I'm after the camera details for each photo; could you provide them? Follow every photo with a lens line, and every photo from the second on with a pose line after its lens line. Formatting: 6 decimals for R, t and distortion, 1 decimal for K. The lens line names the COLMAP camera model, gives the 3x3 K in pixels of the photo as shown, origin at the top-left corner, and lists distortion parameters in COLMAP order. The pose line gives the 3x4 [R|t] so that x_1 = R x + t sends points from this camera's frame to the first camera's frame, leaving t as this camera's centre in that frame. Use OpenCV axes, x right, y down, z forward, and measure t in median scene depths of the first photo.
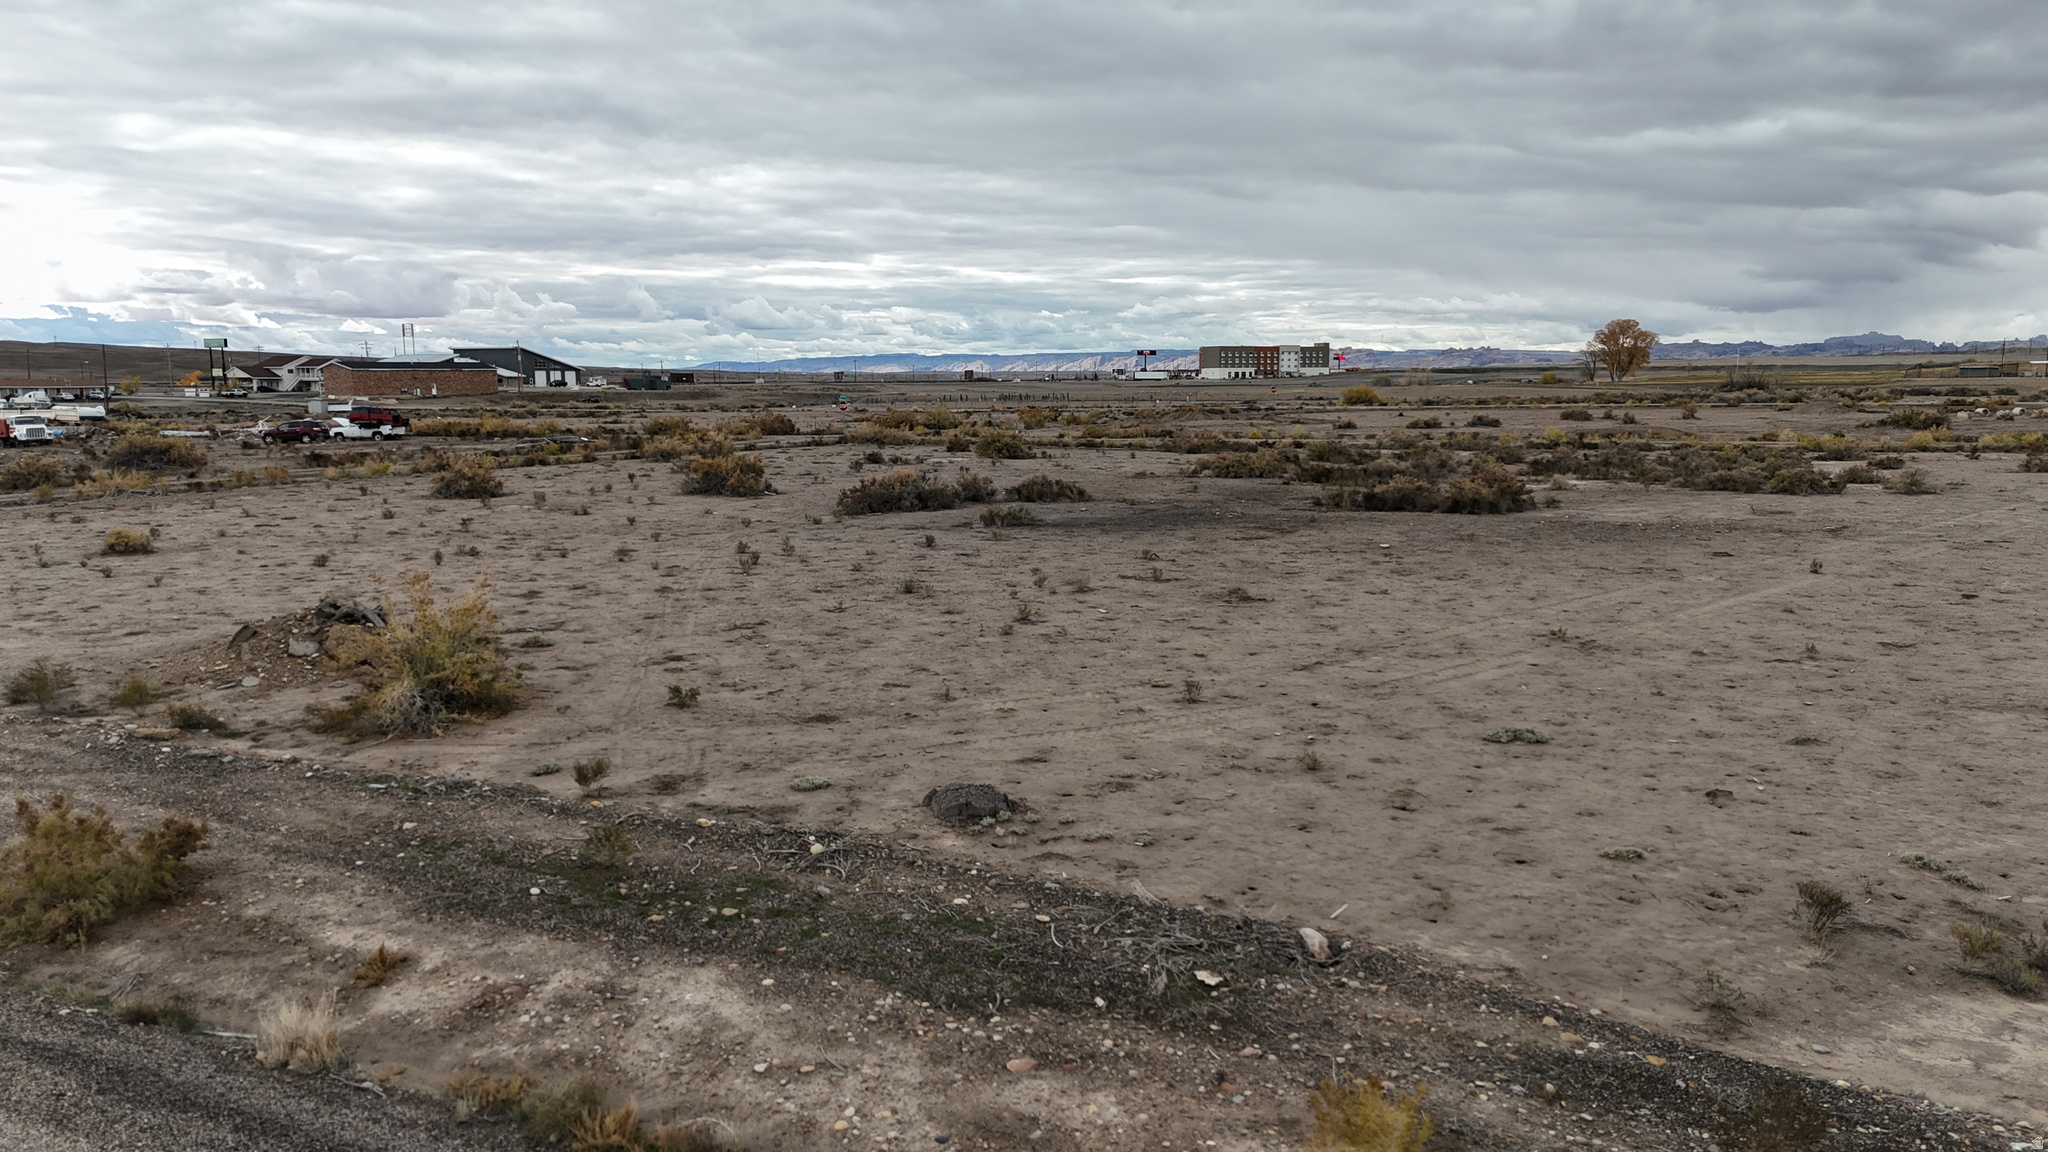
lens RADIAL K [[1500.7, 0, 1024.0], [0, 1500.7, 576.0], [0, 0, 1]] dist [0.085717, -0.078054]
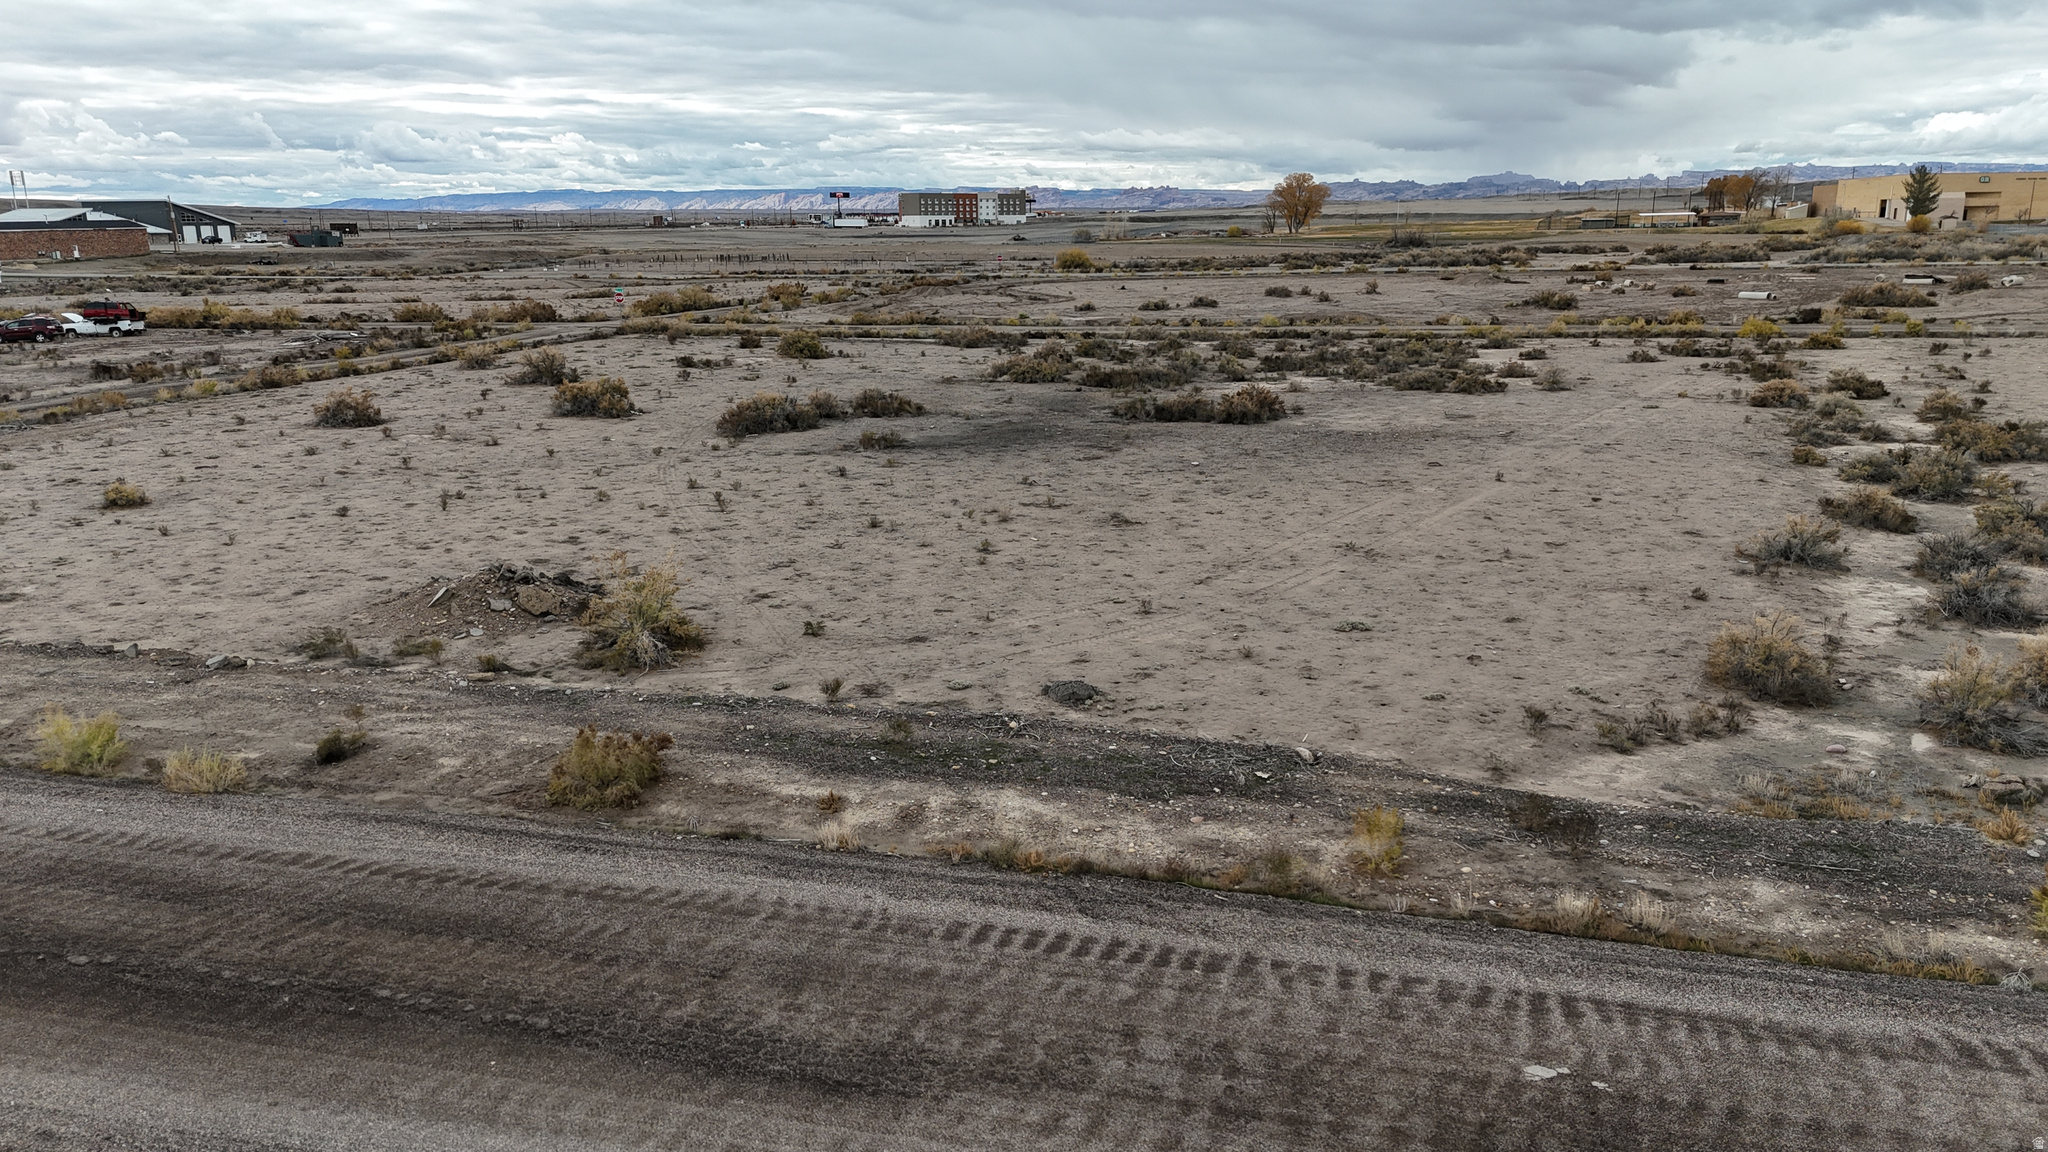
lens RADIAL K [[1519.8, 0, 1024.3], [0, 1519.8, 584.5], [0, 0, 1]] dist [0.089499, -0.092911]
pose [[0.978738, -0.052256, 0.198344, -0.088769], [0.030549, 0.993355, 0.110964, -0.034001], [-0.202825, -0.102545, 0.973831, -0.136247]]
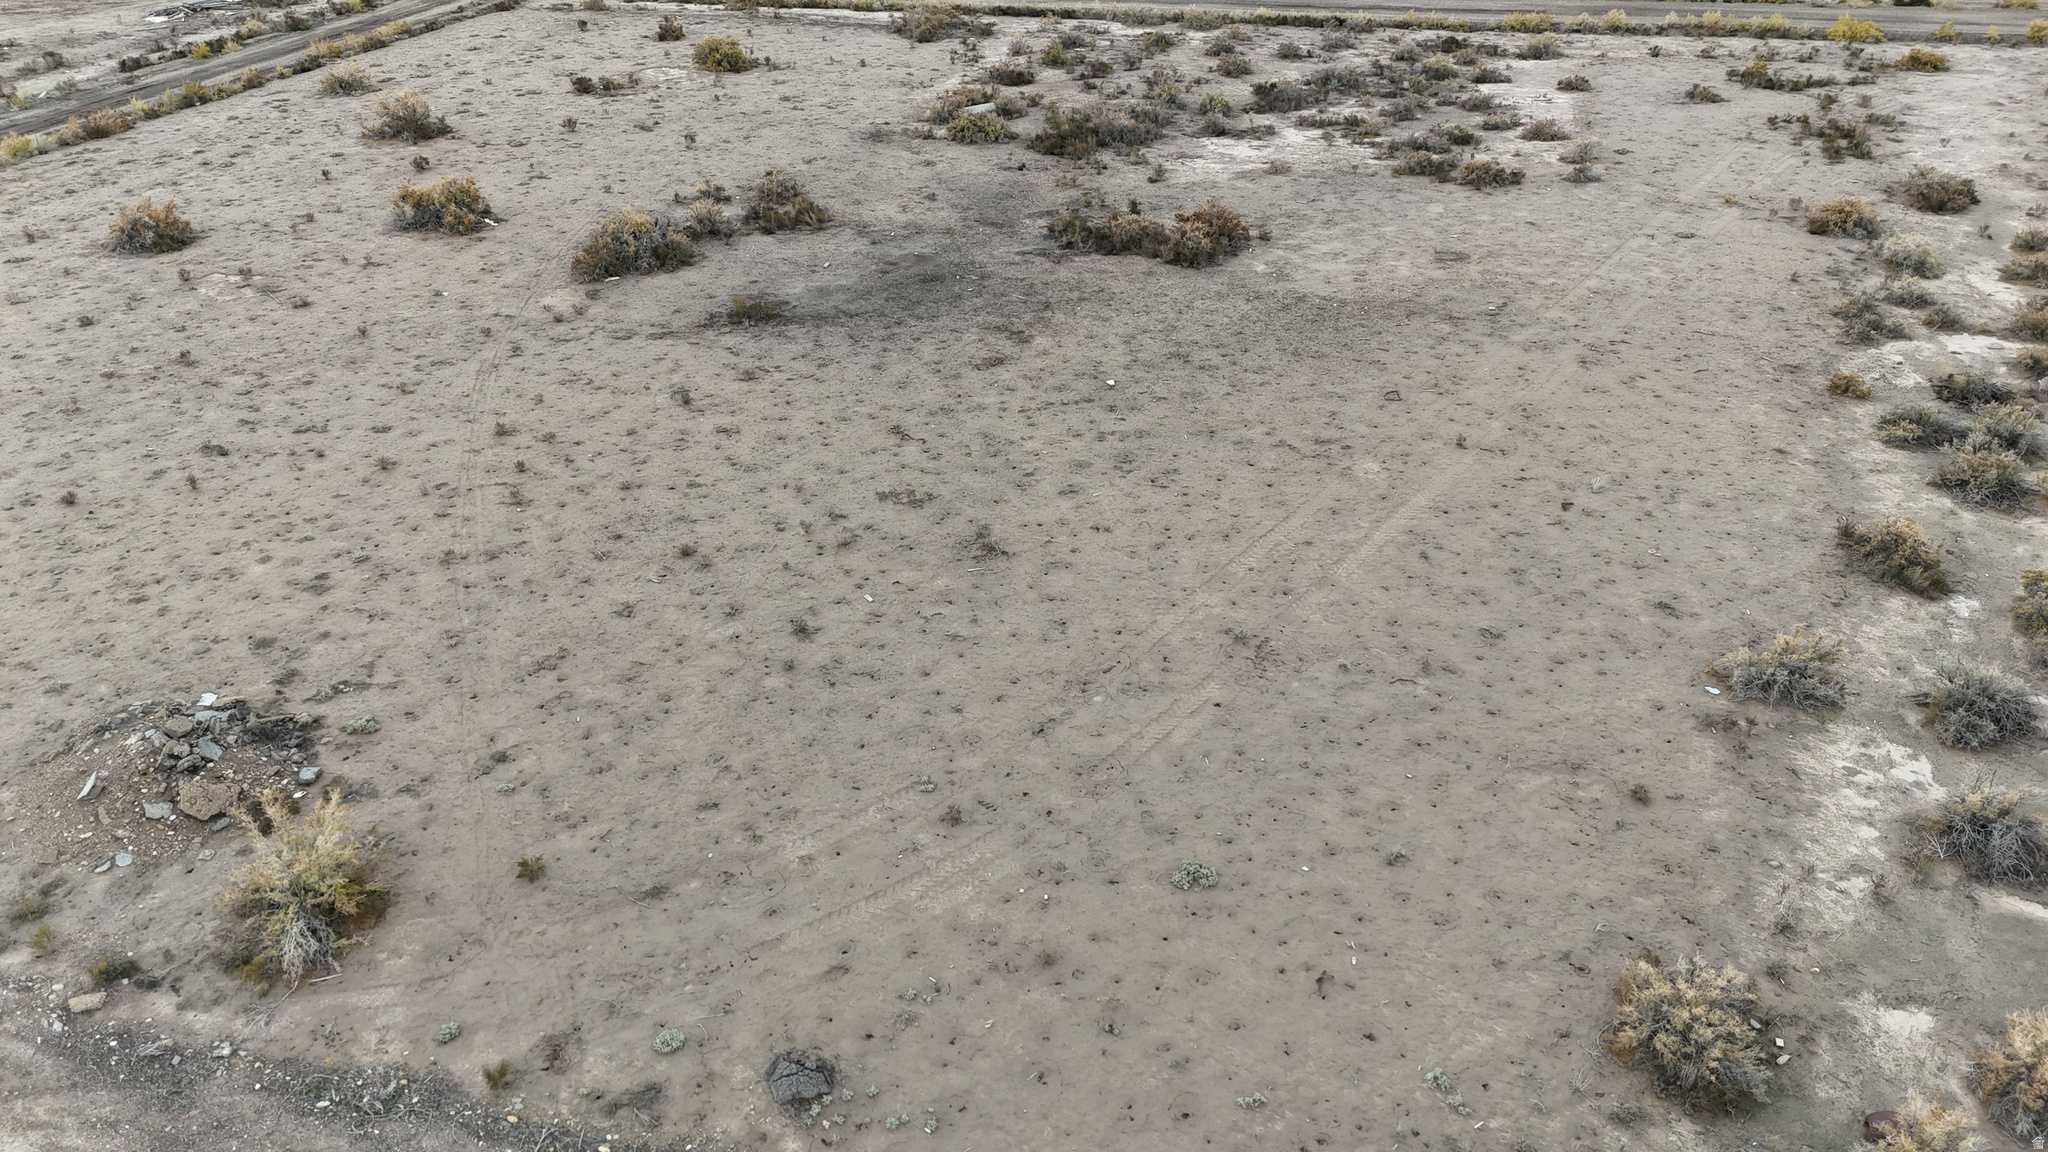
lens RADIAL K [[1500.7, 0, 1024.0], [0, 1500.7, 576.0], [0, 0, 1]] dist [0.085717, -0.078054]
pose [[0.984644, -0.092453, 0.148085, 0.000667], [0.025733, 0.915853, 0.400689, -0.169453], [-0.172668, -0.390725, 0.904168, -0.018912]]
